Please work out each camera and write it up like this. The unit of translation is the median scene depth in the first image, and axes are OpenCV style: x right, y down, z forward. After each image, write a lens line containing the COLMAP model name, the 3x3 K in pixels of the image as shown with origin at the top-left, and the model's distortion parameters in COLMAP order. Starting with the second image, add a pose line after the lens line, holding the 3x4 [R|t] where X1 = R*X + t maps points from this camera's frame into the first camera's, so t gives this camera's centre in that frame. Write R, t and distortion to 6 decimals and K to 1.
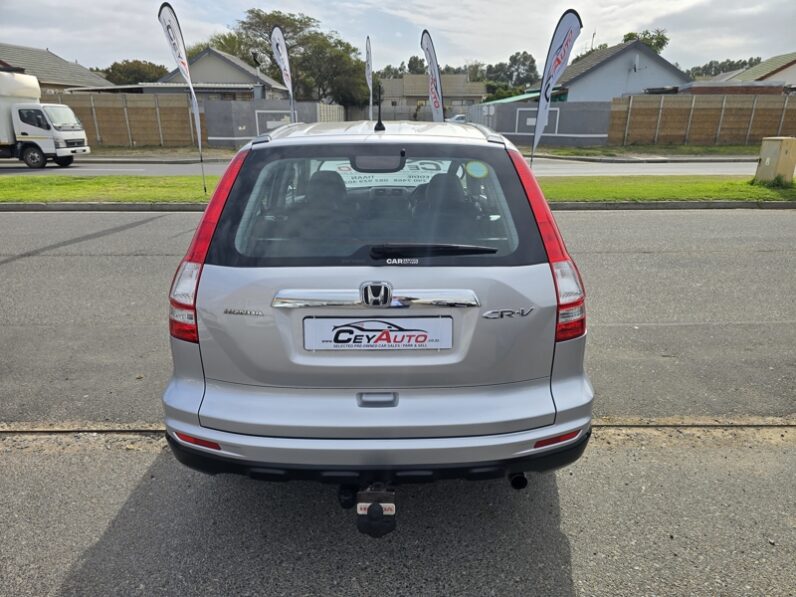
lens RADIAL K [[531.4, 0, 408.1], [0, 531.4, 301.4], [0, 0, 1]] dist [0.049885, -0.050060]
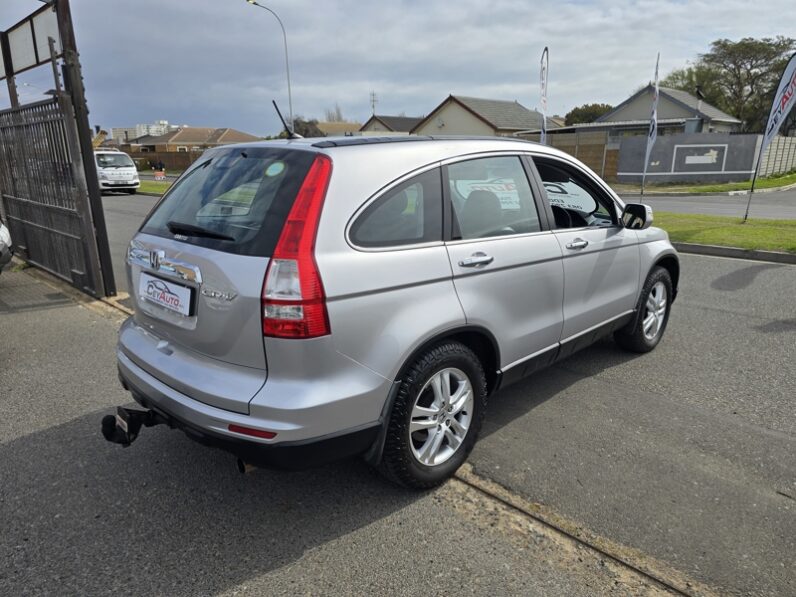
lens RADIAL K [[531.4, 0, 408.1], [0, 531.4, 301.4], [0, 0, 1]] dist [0.049885, -0.050060]
pose [[0.706211, 0.176928, -0.685538, 0.488474], [-0.221835, 0.974812, 0.023061, -0.030459], [0.672351, 0.135790, 0.727671, 0.186987]]
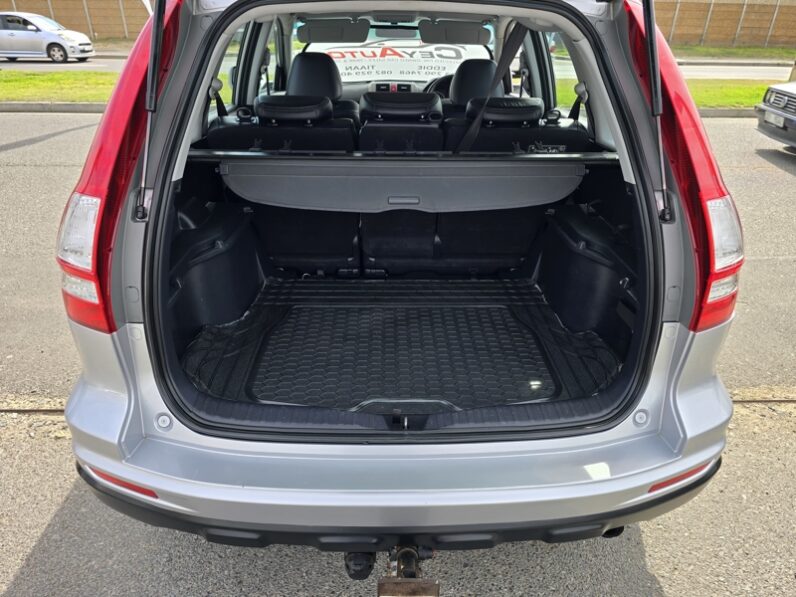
lens RADIAL K [[531.4, 0, 408.1], [0, 531.4, 301.4], [0, 0, 1]] dist [0.049885, -0.050060]
pose [[0.999770, 0.003803, 0.021091, -0.029227], [-0.007172, 0.986760, 0.162030, -0.024364], [-0.020195, -0.162144, 0.986560, 0.172552]]
